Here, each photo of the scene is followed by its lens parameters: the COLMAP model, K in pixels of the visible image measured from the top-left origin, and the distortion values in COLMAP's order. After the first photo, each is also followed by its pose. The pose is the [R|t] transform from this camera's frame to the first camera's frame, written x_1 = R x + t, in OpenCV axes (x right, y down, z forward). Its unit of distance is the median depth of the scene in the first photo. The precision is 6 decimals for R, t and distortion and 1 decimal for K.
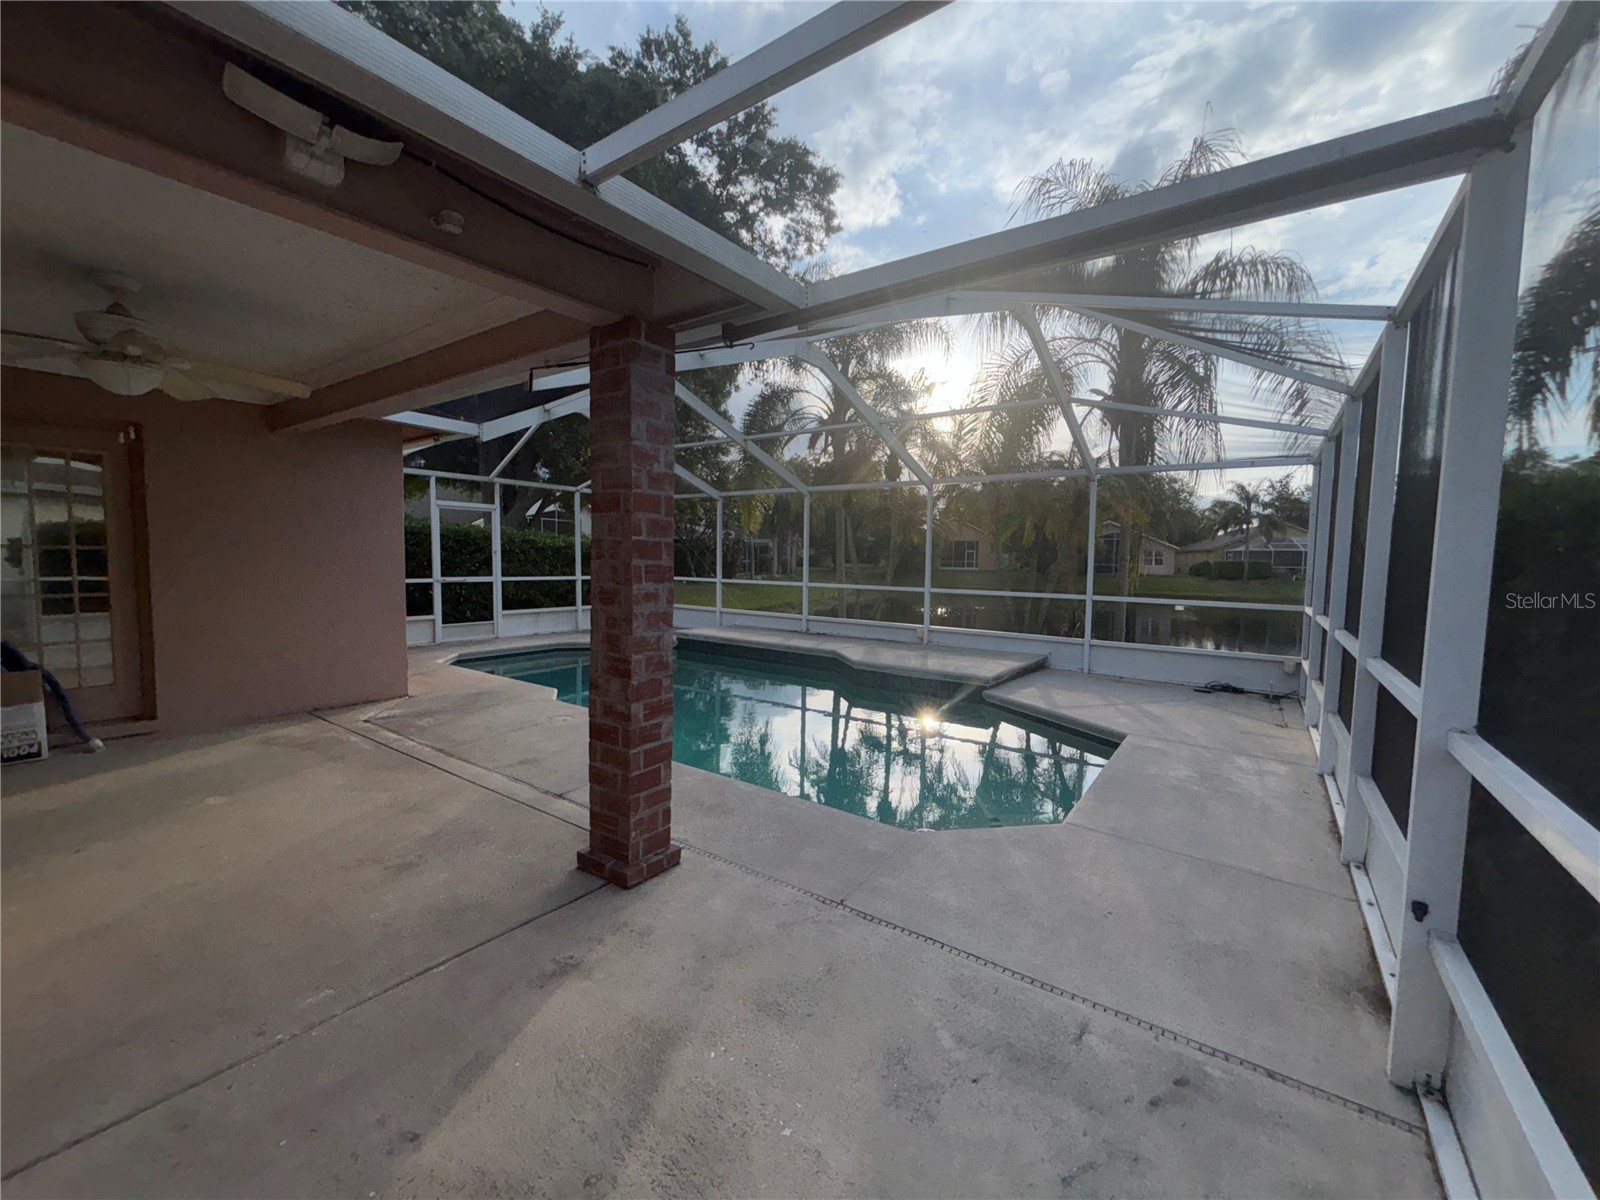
lens RADIAL K [[644.5, 0, 803.5], [0, 644.5, 601.3], [0, 0, 1]] dist [-0.004966, -0.000085]
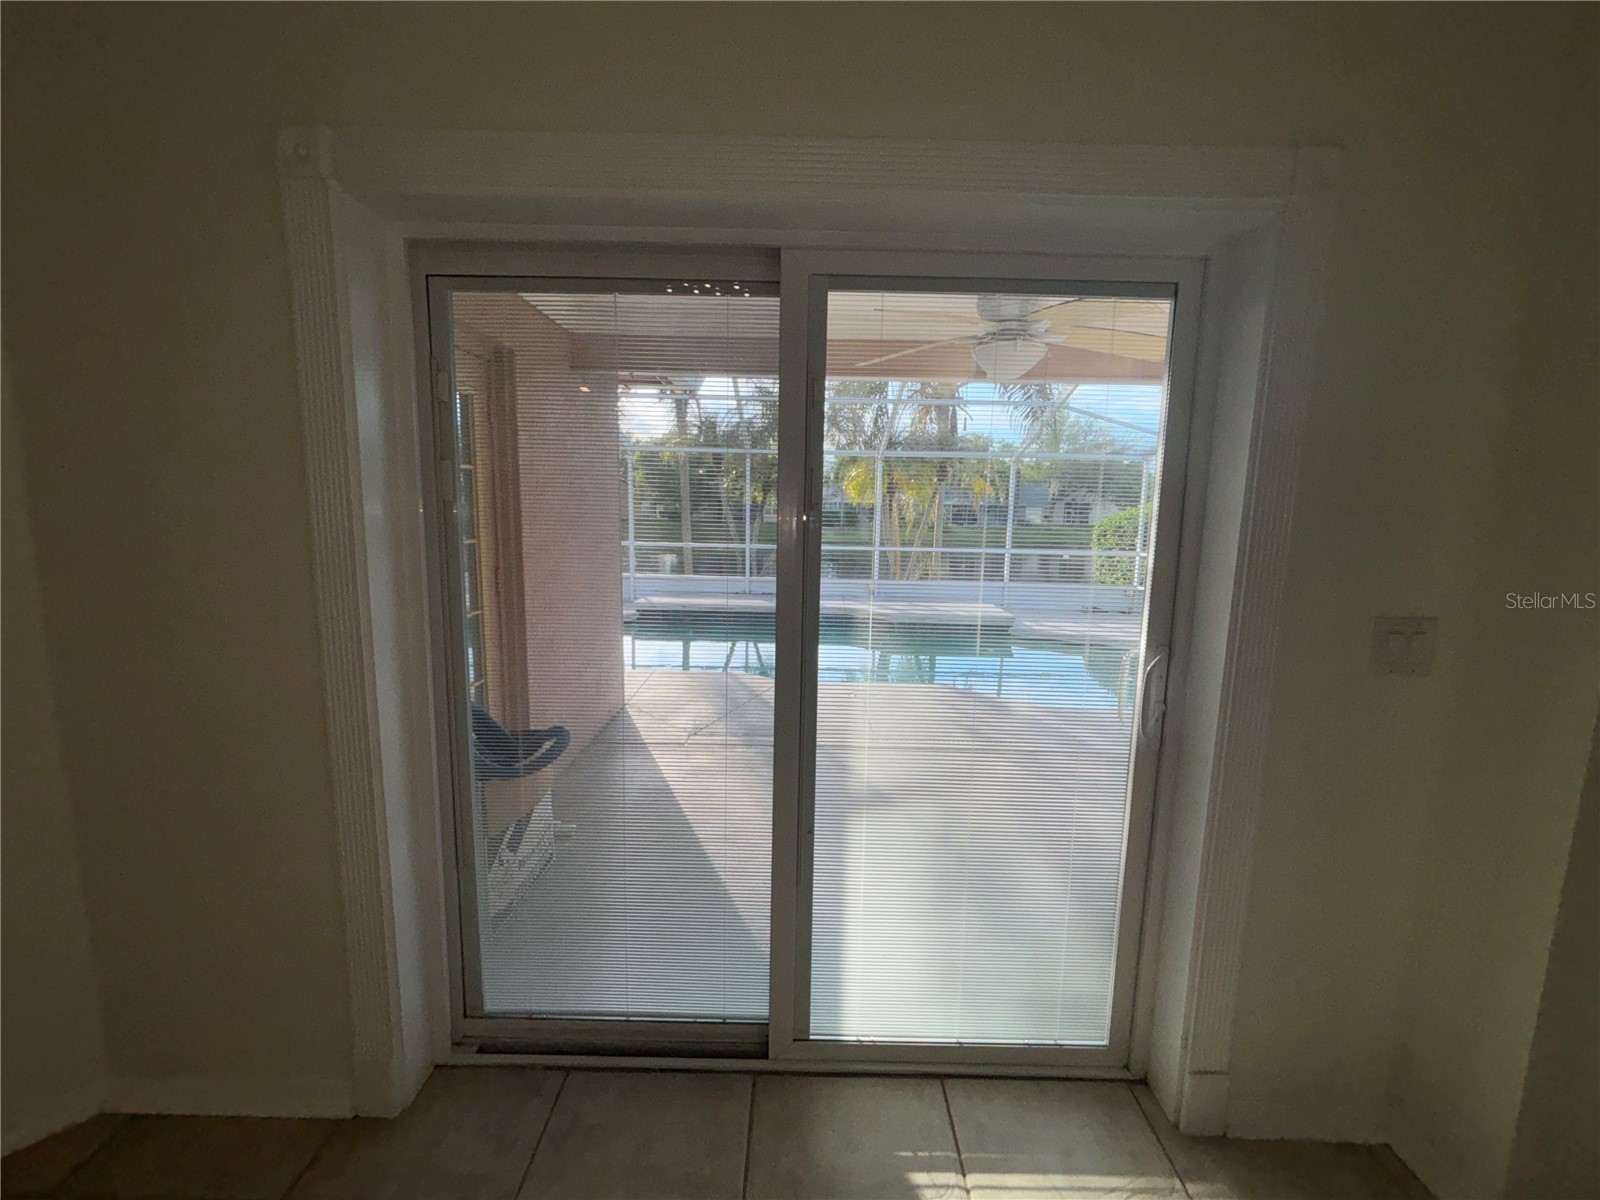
lens RADIAL K [[644.5, 0, 803.5], [0, 644.5, 601.3], [0, 0, 1]] dist [-0.004966, -0.000085]
pose [[0.817451, -0.077436, 0.570770, -0.662621], [0.029695, 0.995270, 0.092499, -0.037624], [-0.575233, -0.058664, 0.815883, 0.160459]]
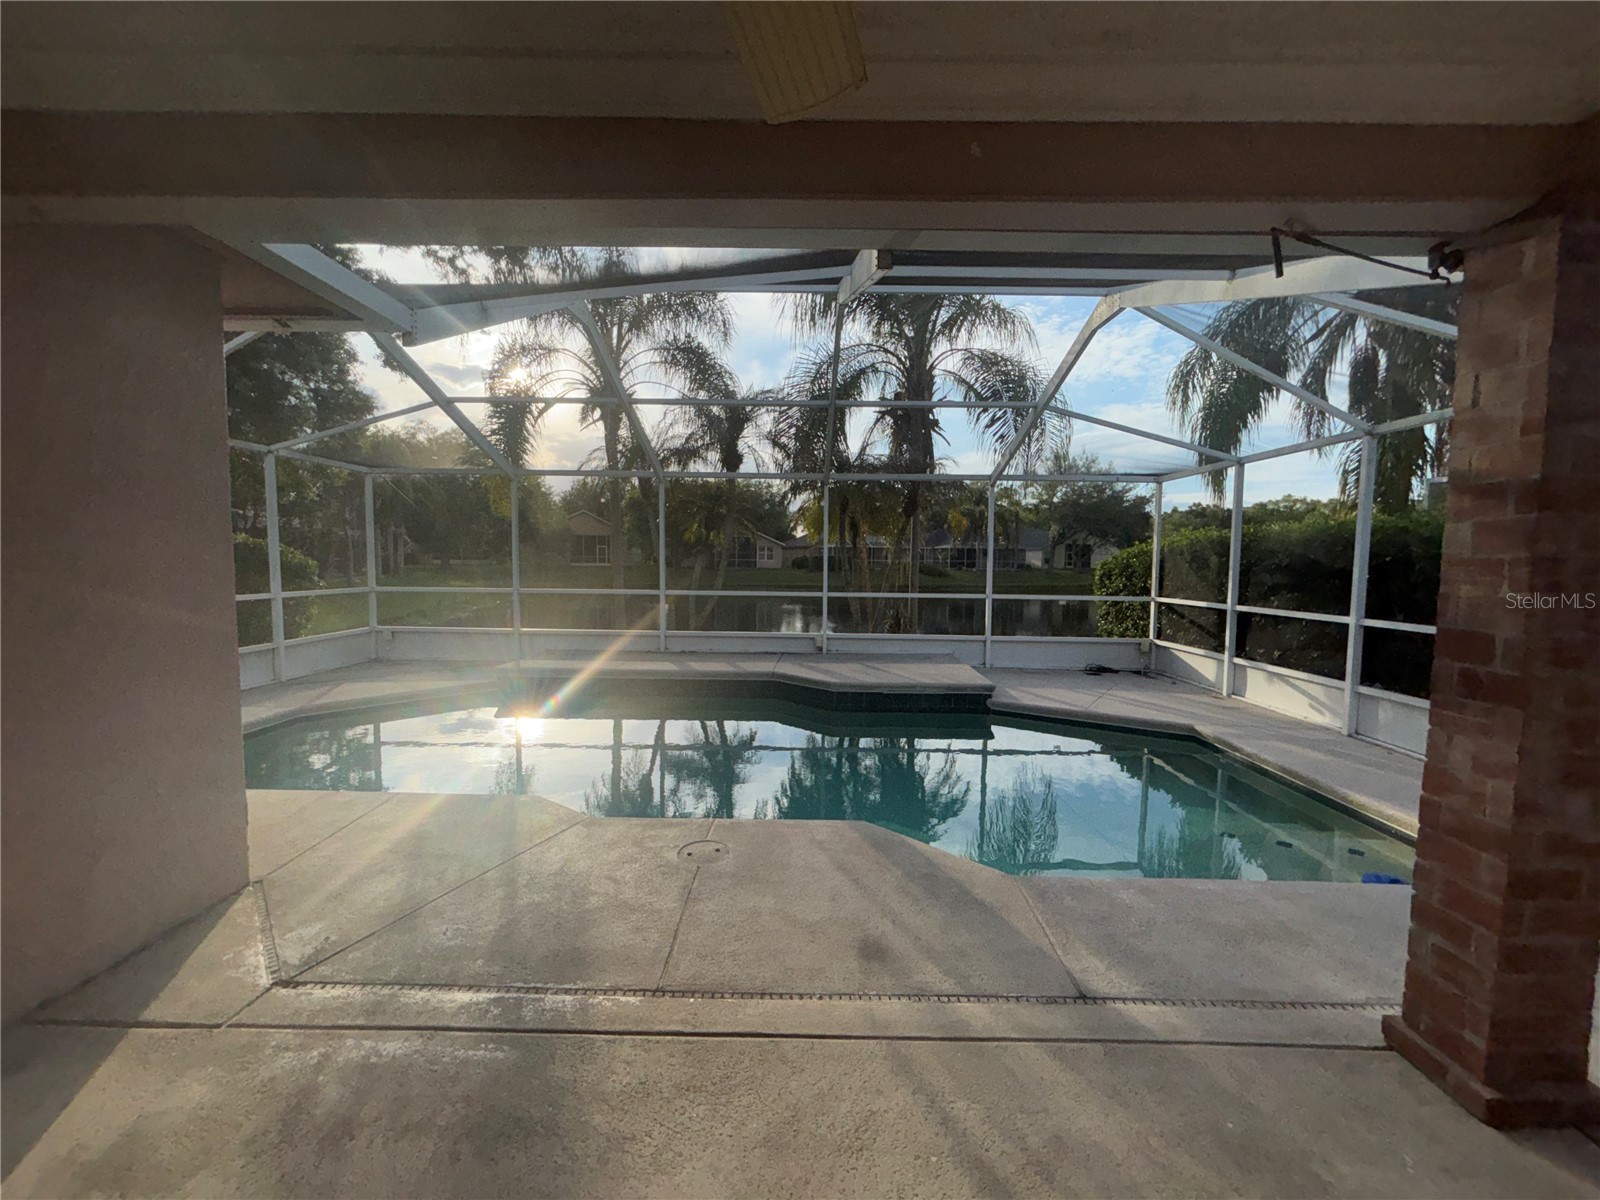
lens RADIAL K [[644.5, 0, 803.5], [0, 644.5, 601.3], [0, 0, 1]] dist [-0.004966, -0.000085]
pose [[0.820393, -0.045210, 0.570010, -0.408738], [0.040823, 0.998957, 0.020476, -0.031614], [-0.570341, 0.006471, 0.821383, 0.309400]]
